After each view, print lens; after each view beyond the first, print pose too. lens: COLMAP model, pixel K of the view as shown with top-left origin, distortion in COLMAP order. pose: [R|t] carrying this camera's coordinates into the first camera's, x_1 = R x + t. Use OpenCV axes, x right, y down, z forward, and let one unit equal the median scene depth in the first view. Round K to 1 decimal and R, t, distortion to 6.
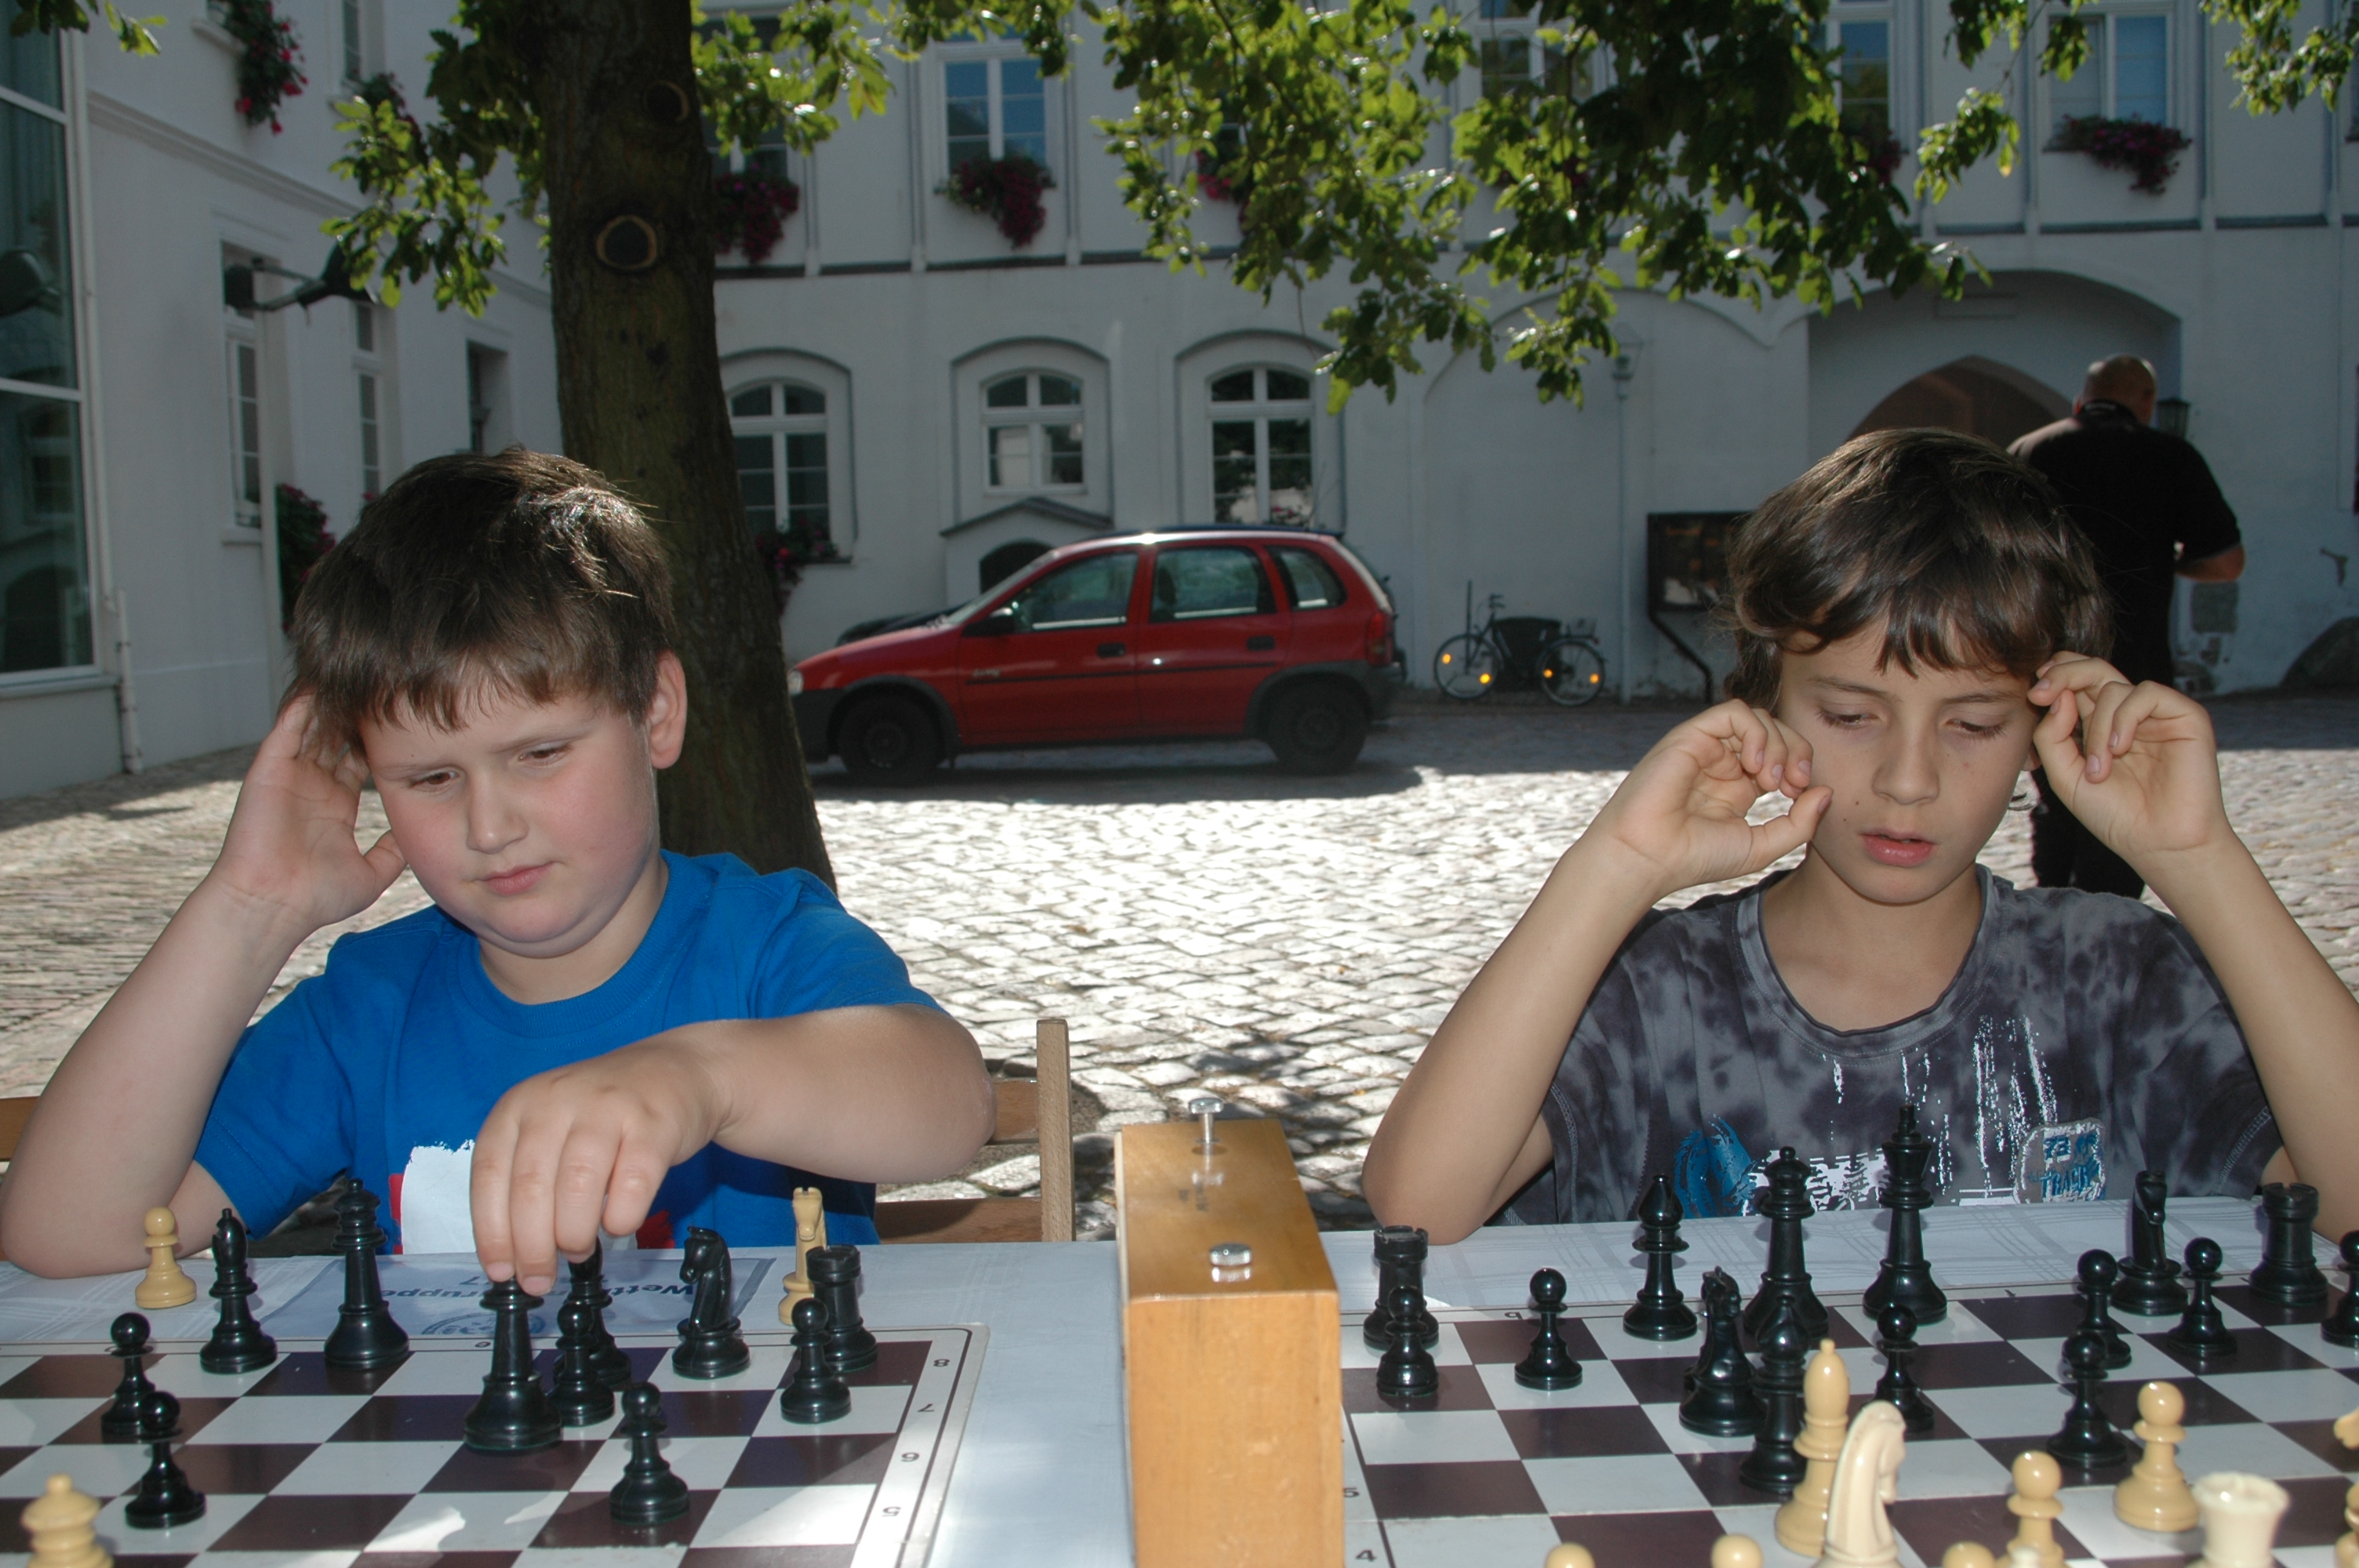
lens RADIAL K [[2468.6, 0, 1181.7], [0, 2468.6, 797.1], [0, 0, 1]] dist [-0.065971, 0.000000]
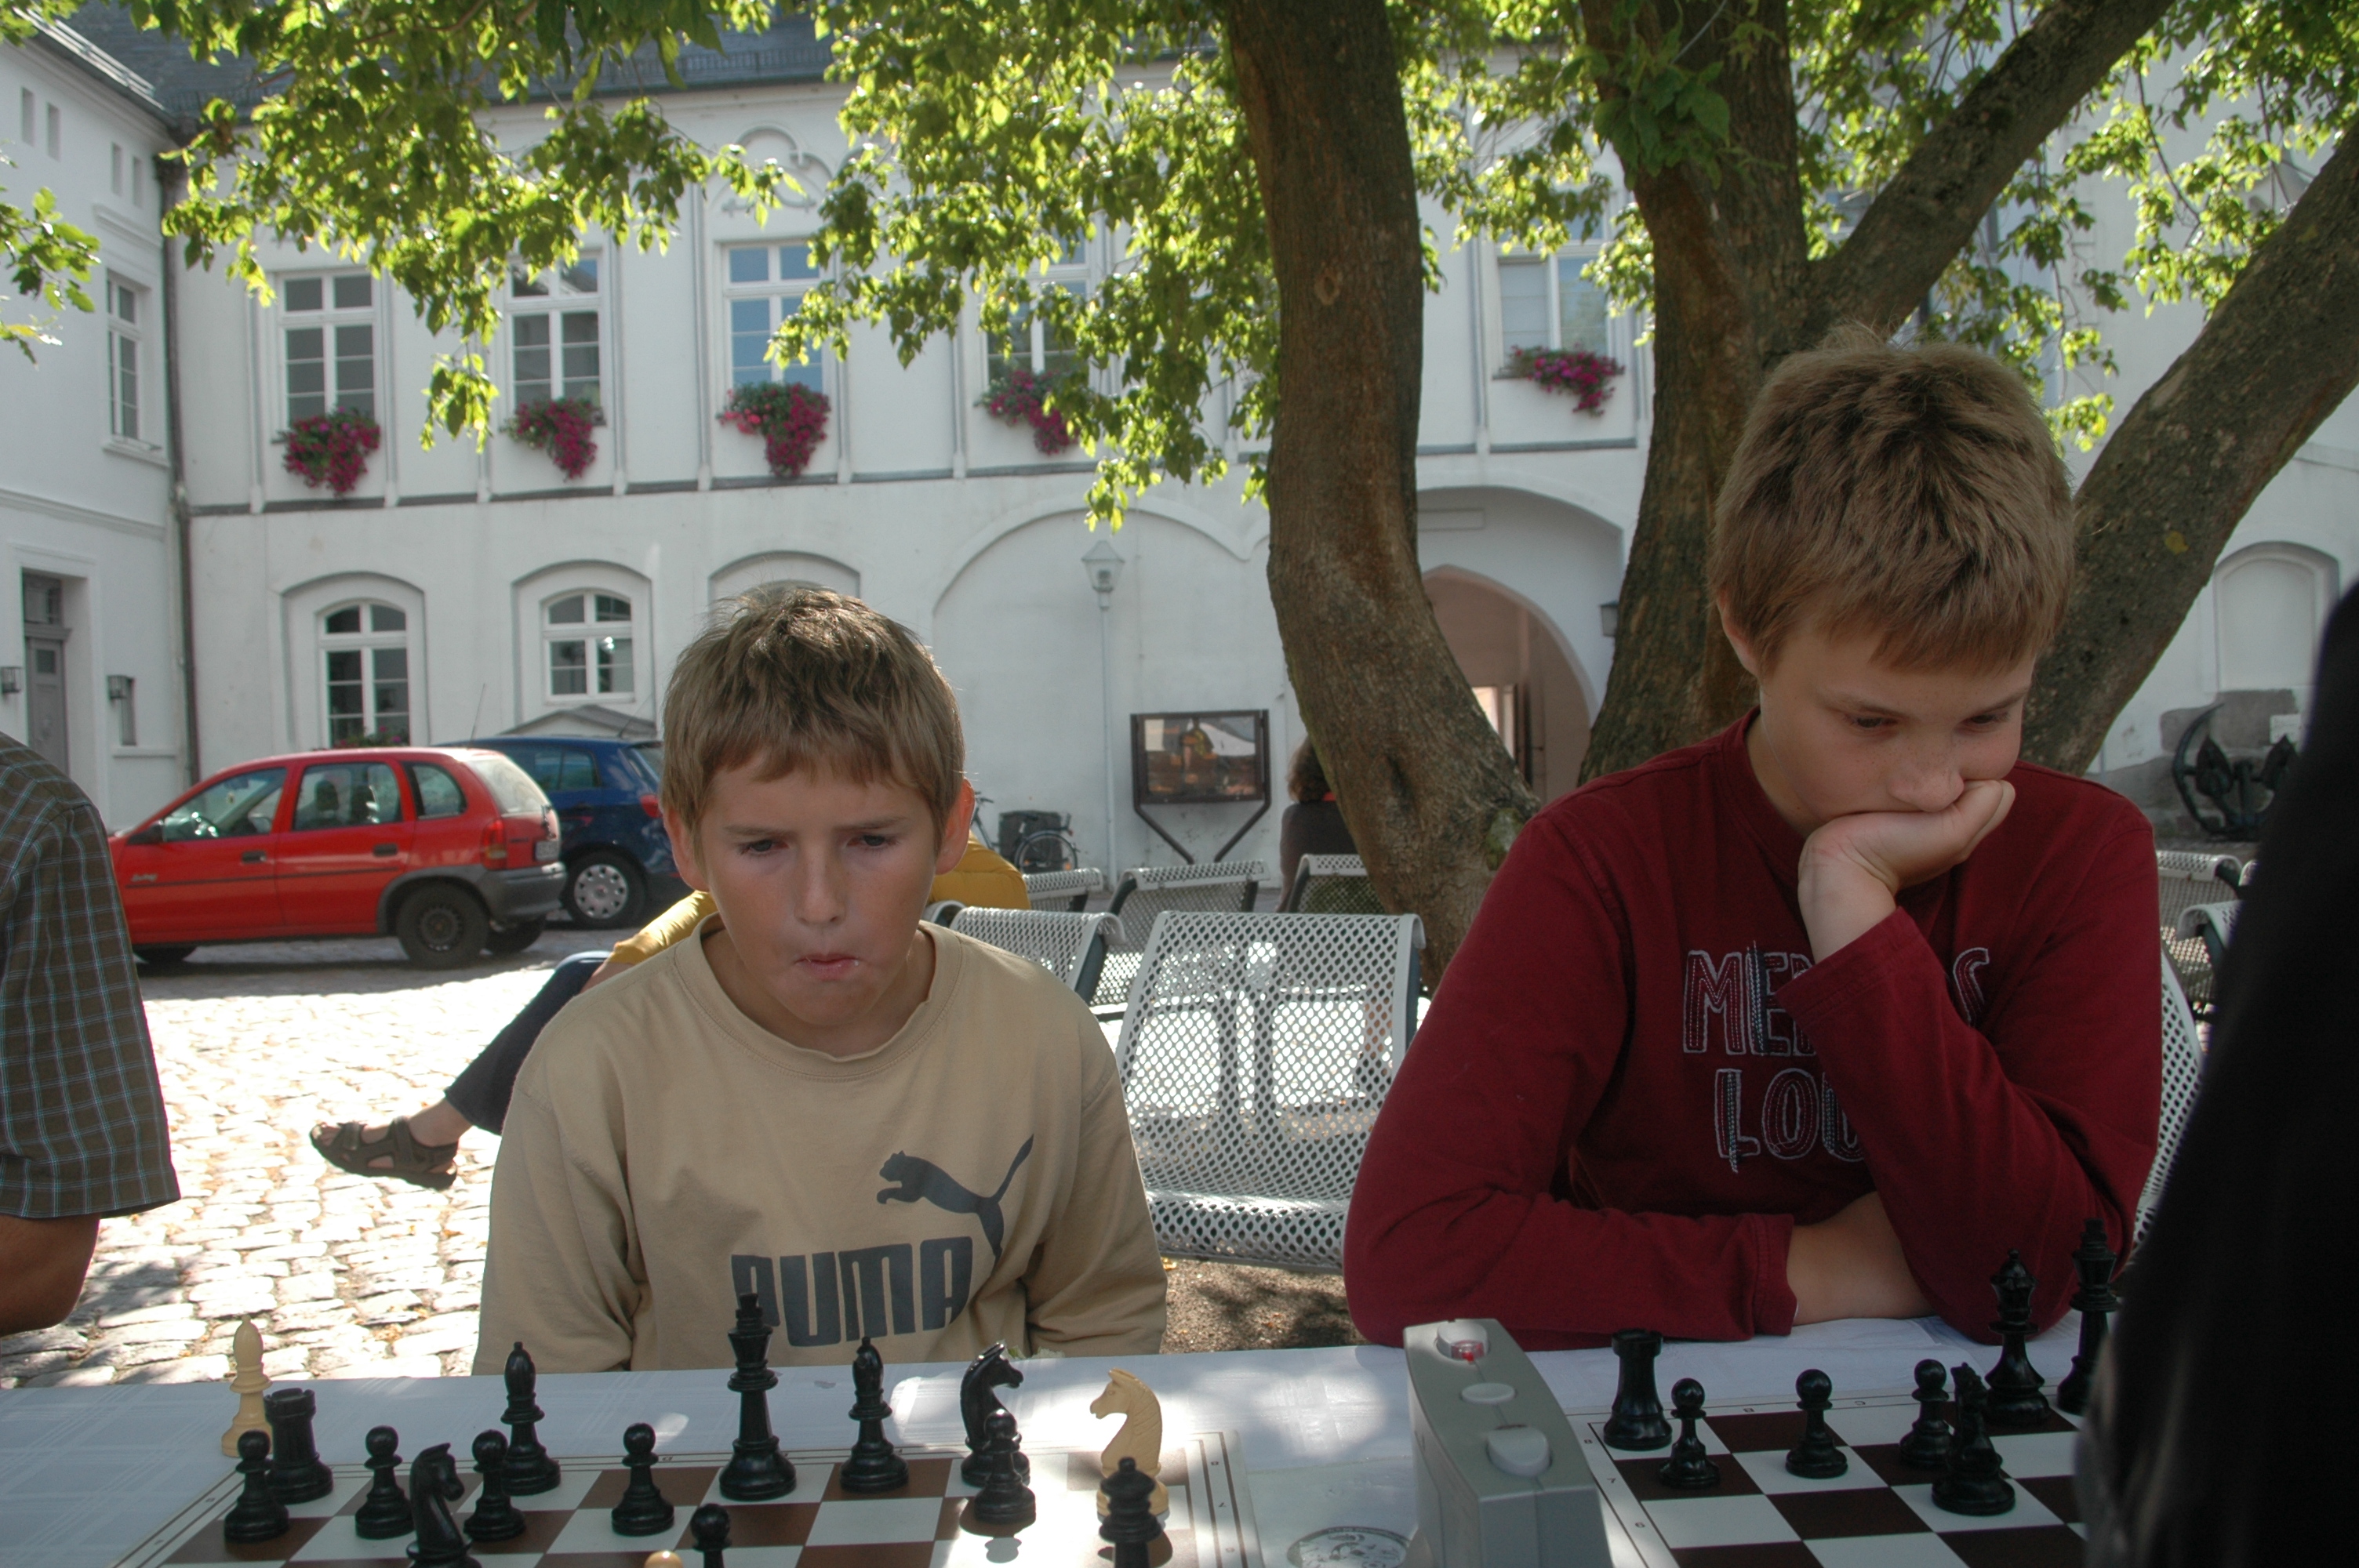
lens RADIAL K [[2328.1, 0, 1176.0], [0, 2328.1, 768.2], [0, 0, 1]] dist [-0.067705, 0.000000]
pose [[0.999941, -0.008340, -0.006977, 0.210436], [0.007712, 0.996294, -0.085669, -0.003614], [0.007665, 0.085611, 0.996299, -0.020061]]
